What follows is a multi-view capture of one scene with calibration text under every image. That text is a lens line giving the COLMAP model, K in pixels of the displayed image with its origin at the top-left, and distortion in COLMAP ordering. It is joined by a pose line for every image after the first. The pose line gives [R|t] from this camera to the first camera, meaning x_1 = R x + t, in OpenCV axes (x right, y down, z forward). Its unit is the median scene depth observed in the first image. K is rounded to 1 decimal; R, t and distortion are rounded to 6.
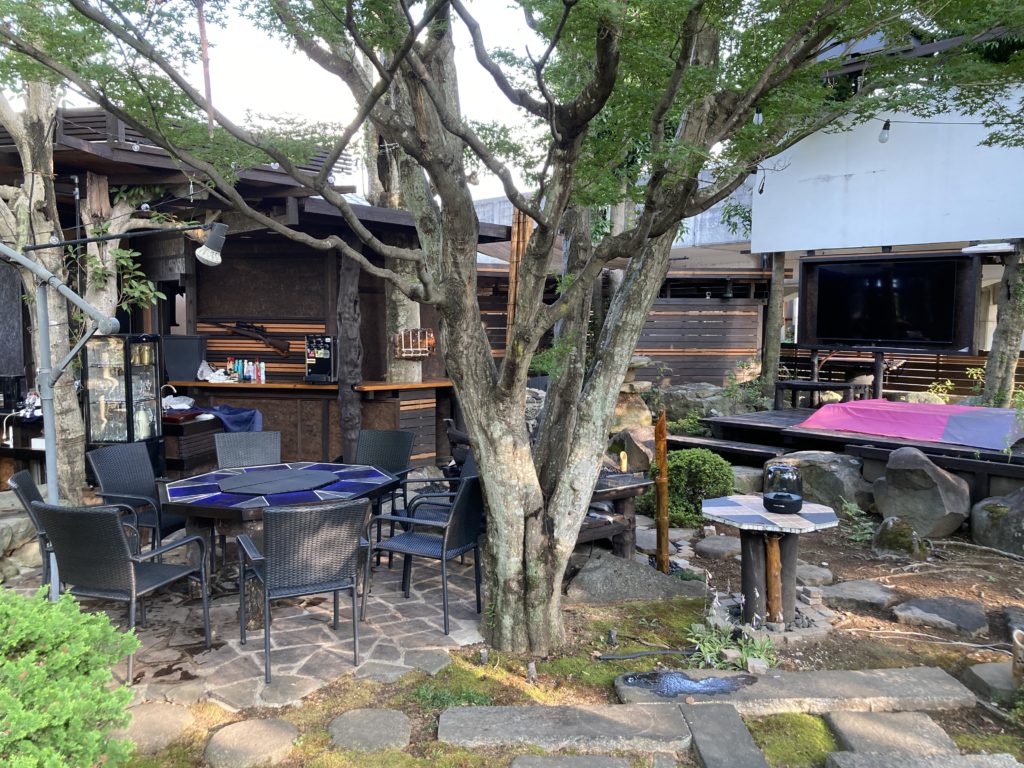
lens RADIAL K [[825.6, 0, 512.0], [0, 825.6, 384.0], [0, 0, 1]] dist [0.020782, -0.015997]
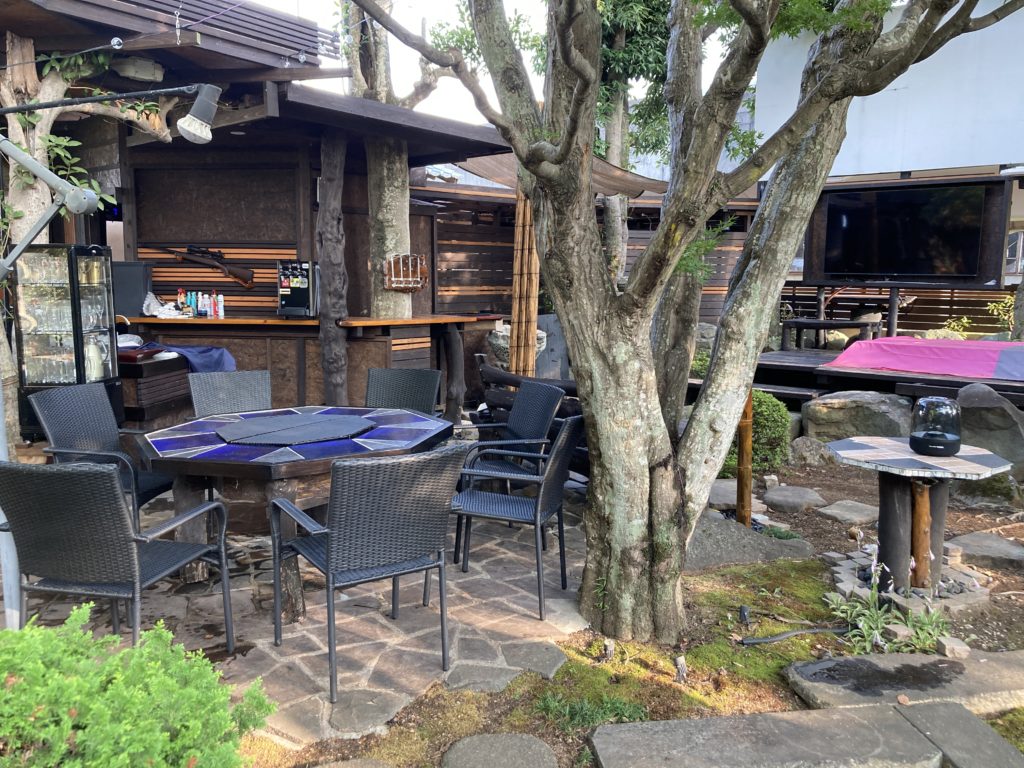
lens RADIAL K [[825.6, 0, 512.0], [0, 825.6, 384.0], [0, 0, 1]] dist [0.020782, -0.015997]
pose [[0.994447, -0.011149, 0.104651, -0.164624], [0.005653, 0.998596, 0.052666, 0.036904], [-0.105091, -0.051782, 0.993114, 0.219560]]
